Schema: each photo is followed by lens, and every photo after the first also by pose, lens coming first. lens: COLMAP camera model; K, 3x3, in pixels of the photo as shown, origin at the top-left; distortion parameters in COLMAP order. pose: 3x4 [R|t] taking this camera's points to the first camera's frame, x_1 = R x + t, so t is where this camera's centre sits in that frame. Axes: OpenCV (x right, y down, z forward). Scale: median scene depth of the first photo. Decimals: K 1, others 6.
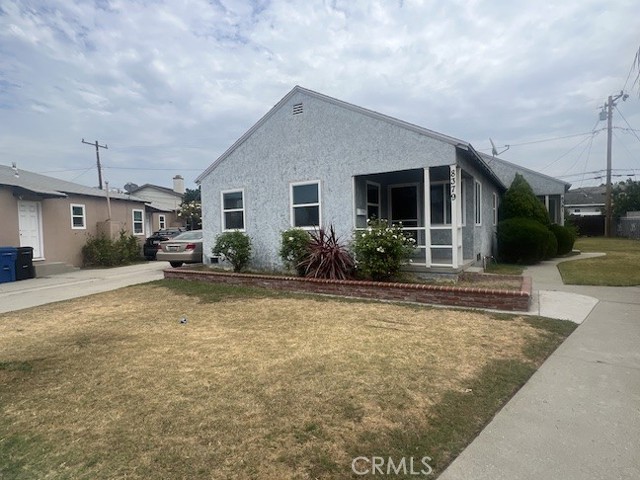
lens RADIAL K [[345.0, 0, 319.3], [0, 345.0, 239.1], [0, 0, 1]] dist [-0.004618, -0.000420]
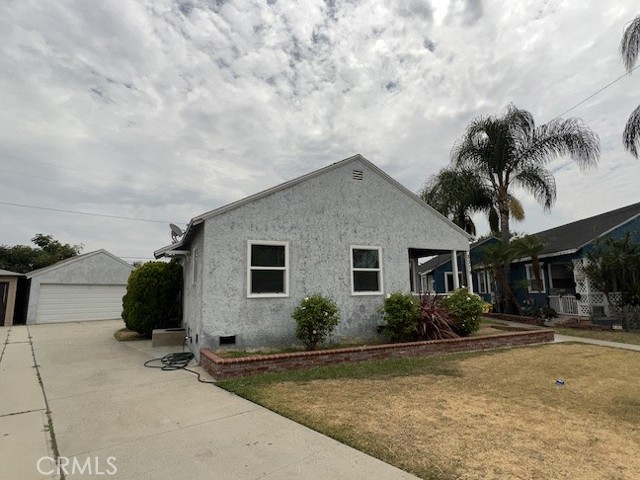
lens RADIAL K [[345.0, 0, 314.8], [0, 345.0, 241.1], [0, 0, 1]] dist [-0.004618, -0.000420]
pose [[0.564692, 0.142705, 0.812871, -0.927549], [0.027951, 0.981065, -0.191650, 0.006798], [-0.824828, 0.130944, 0.550011, 0.560900]]
